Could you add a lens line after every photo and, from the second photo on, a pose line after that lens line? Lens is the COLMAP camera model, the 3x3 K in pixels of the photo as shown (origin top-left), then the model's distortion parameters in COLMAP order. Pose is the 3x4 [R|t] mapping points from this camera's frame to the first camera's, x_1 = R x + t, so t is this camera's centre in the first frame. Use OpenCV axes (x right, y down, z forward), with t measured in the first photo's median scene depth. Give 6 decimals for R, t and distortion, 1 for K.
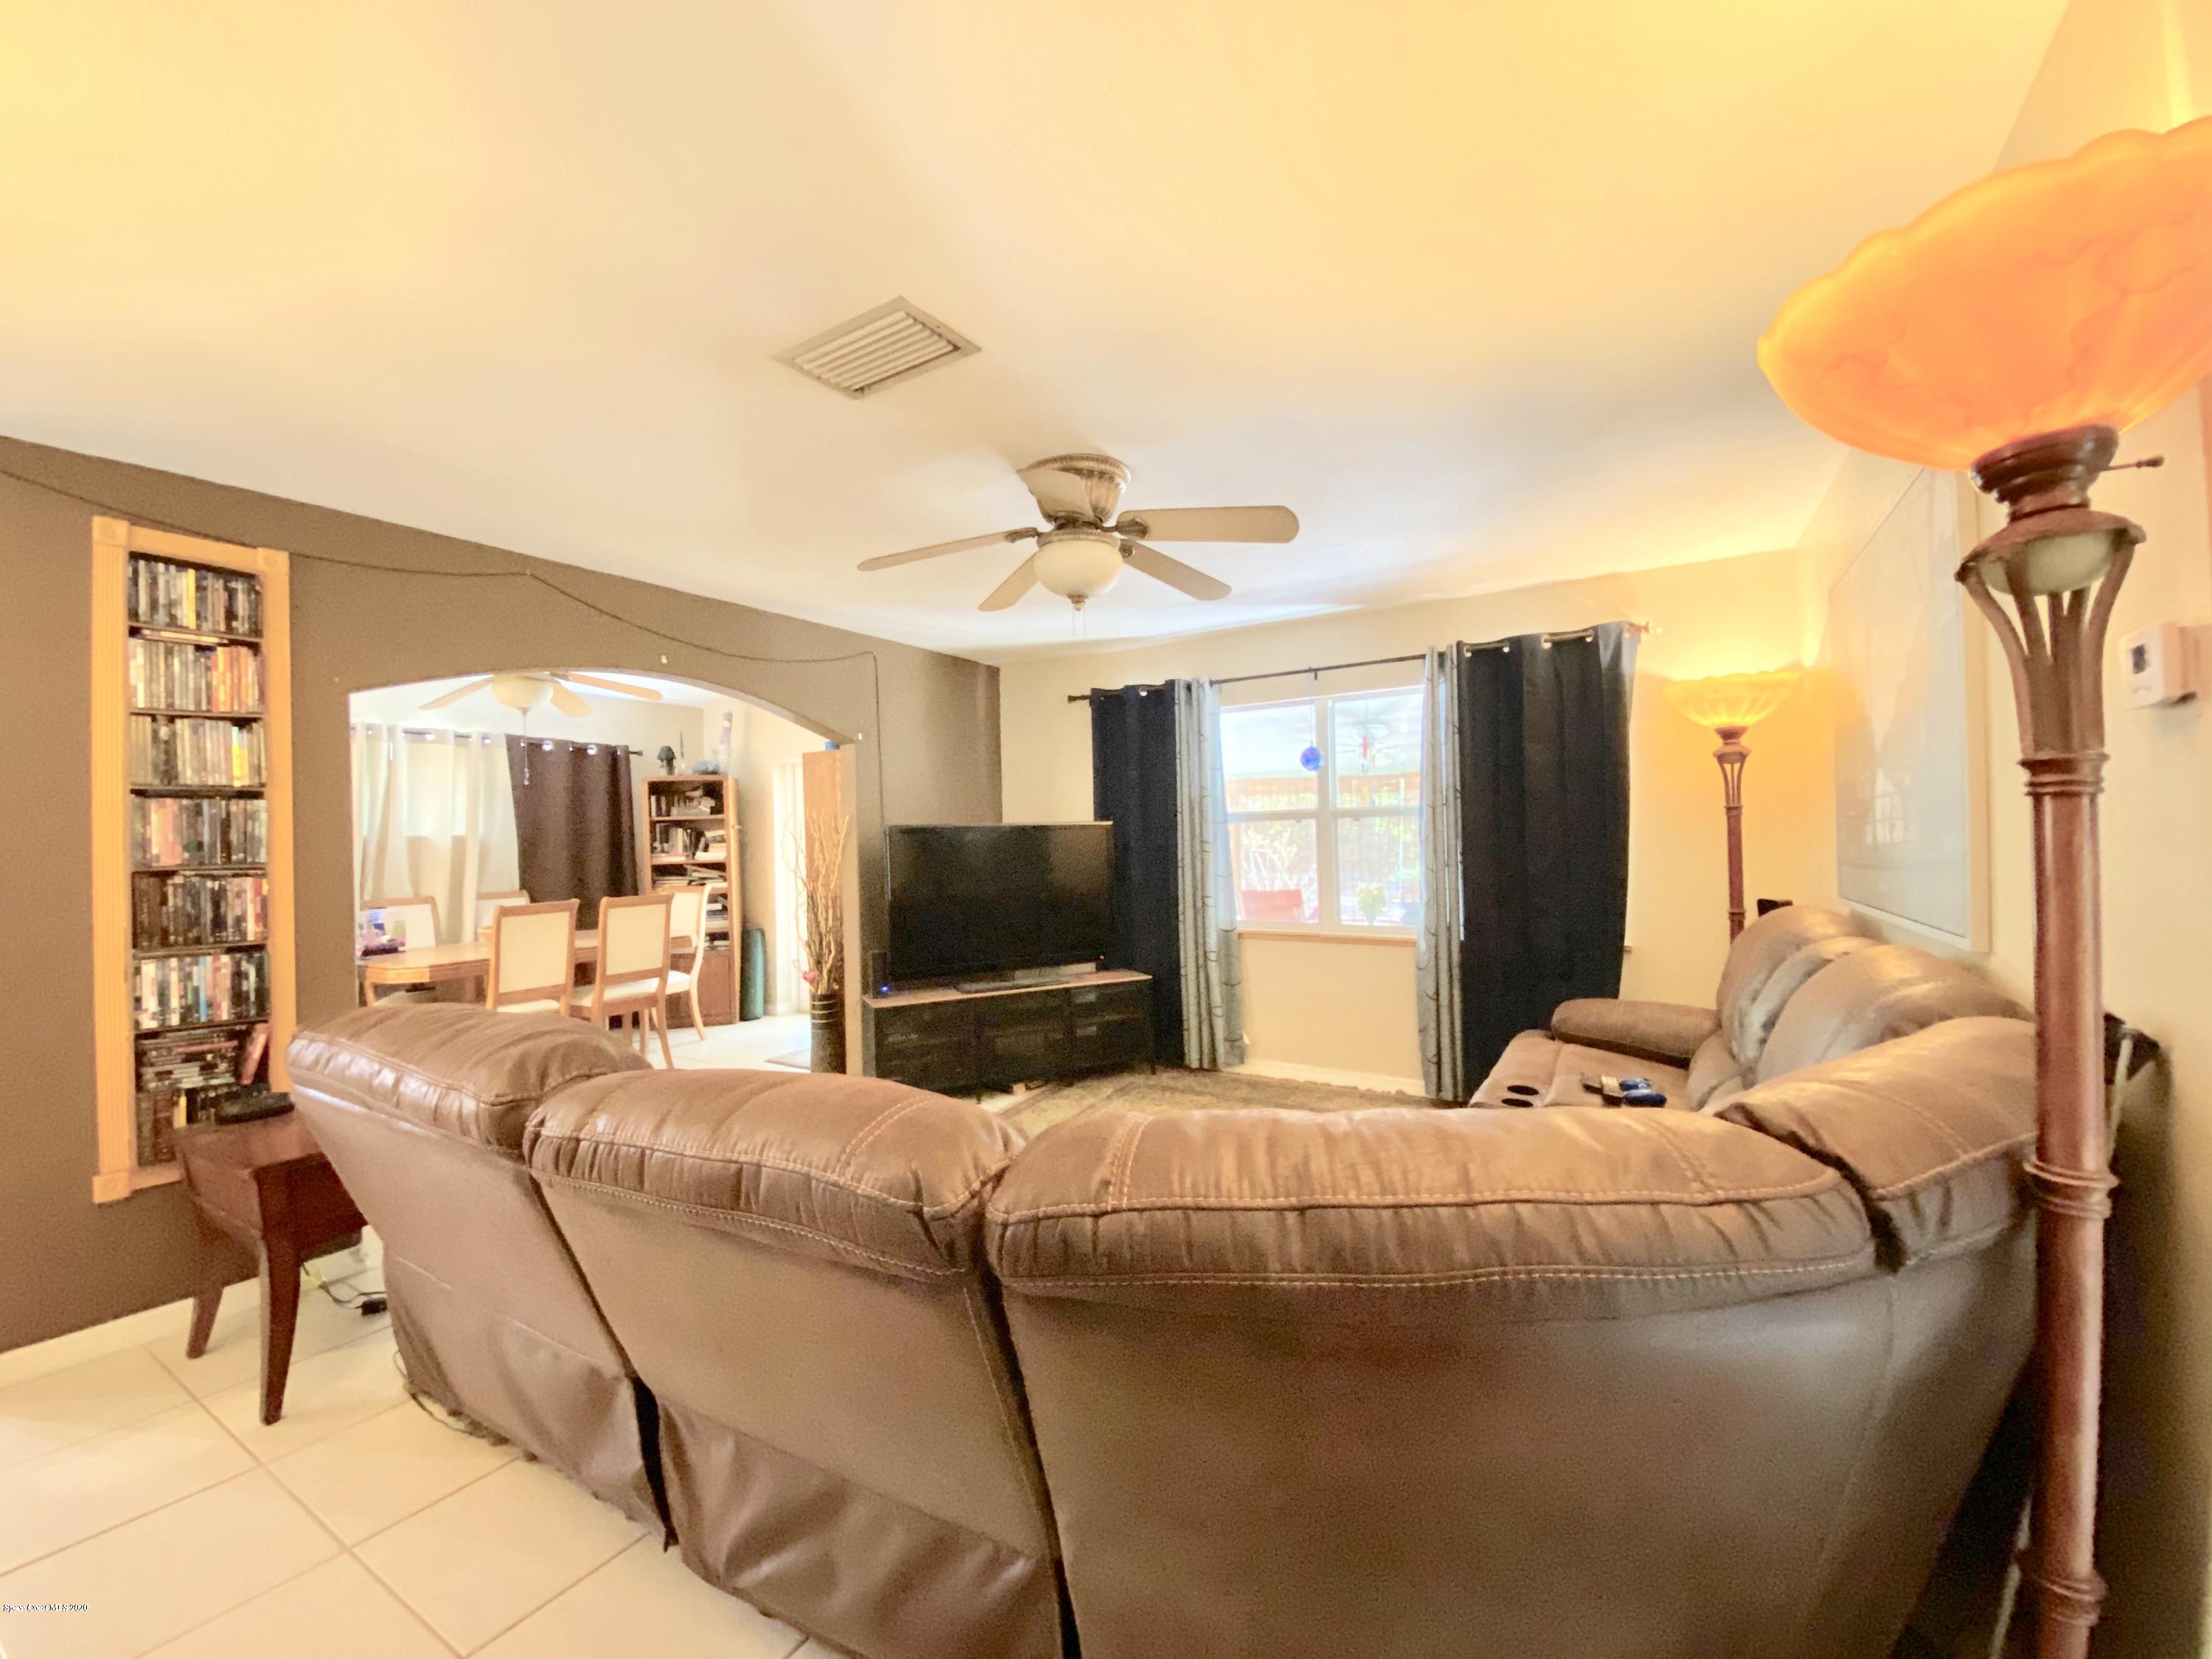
lens RADIAL K [[883.4, 0, 1111.9], [0, 883.4, 836.4], [0, 0, 1]] dist [0.010771, -0.017063]
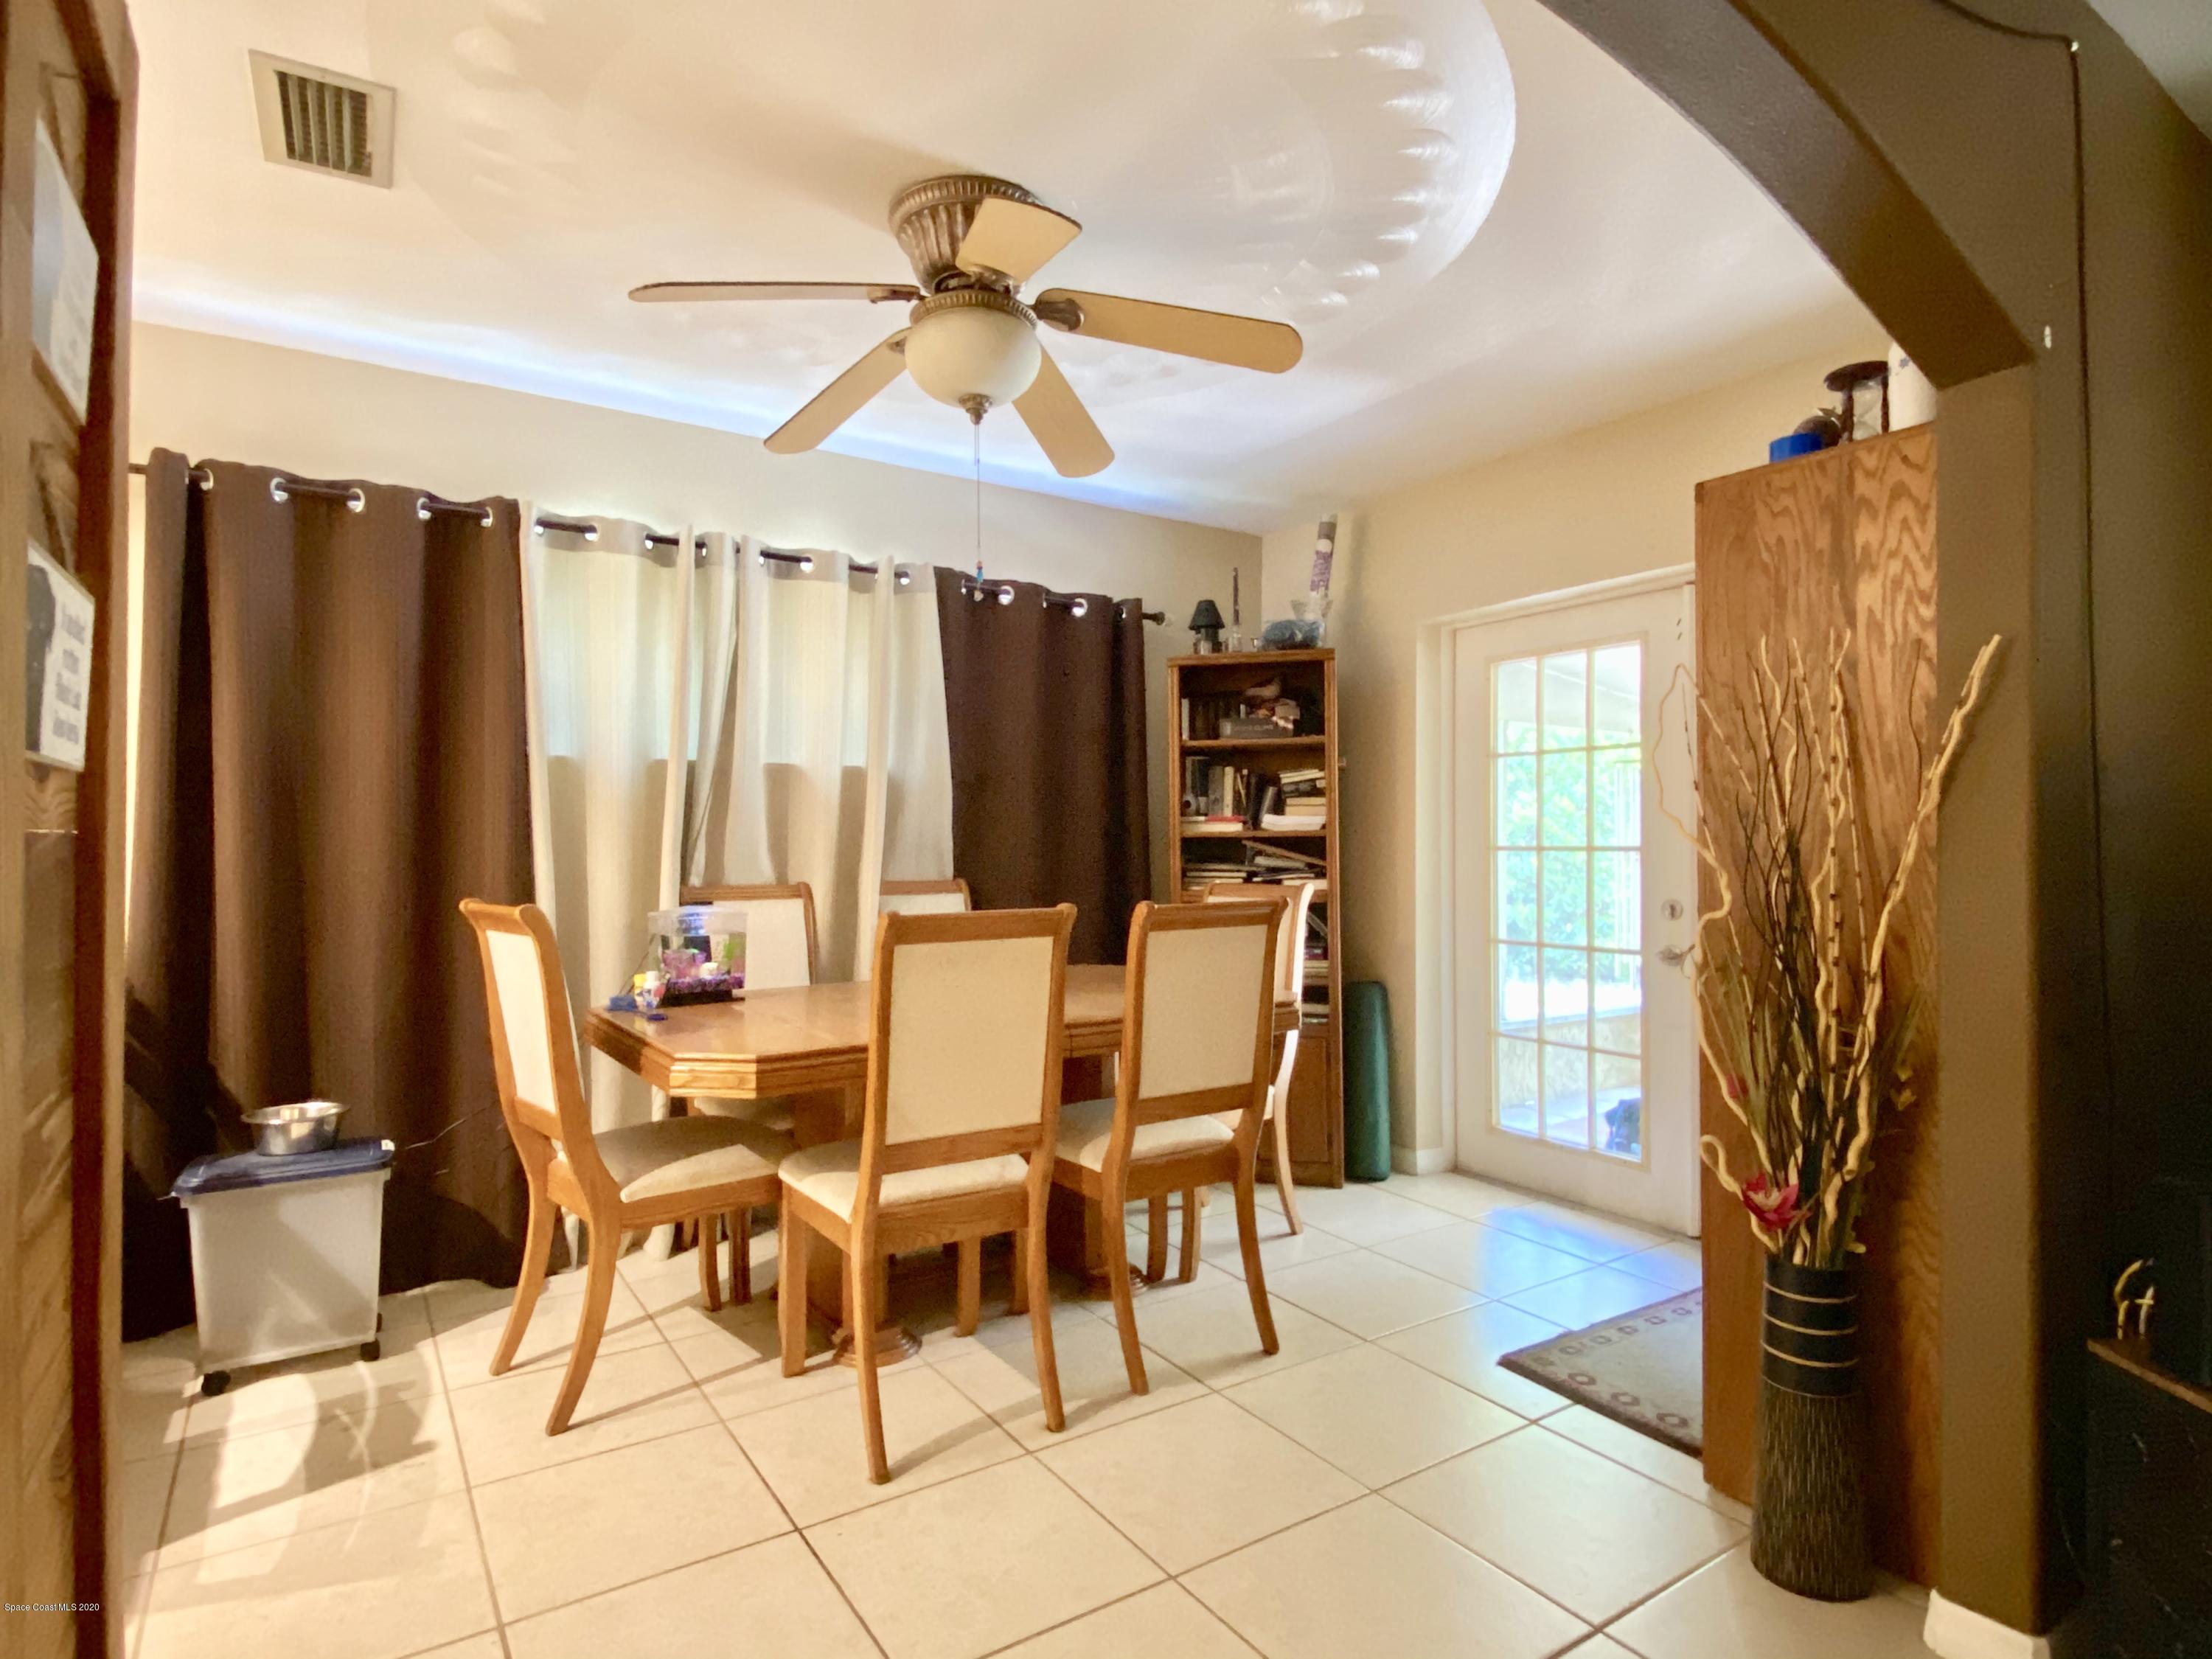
lens RADIAL K [[1153.9, 0, 1118.4], [0, 1153.9, 835.0], [0, 0, 1]] dist [0.022117, -0.017353]
pose [[0.901556, 0.021239, -0.432142, -0.406964], [-0.020790, 0.999767, 0.005762, 0.040896], [0.432164, 0.003789, 0.901787, 0.605262]]
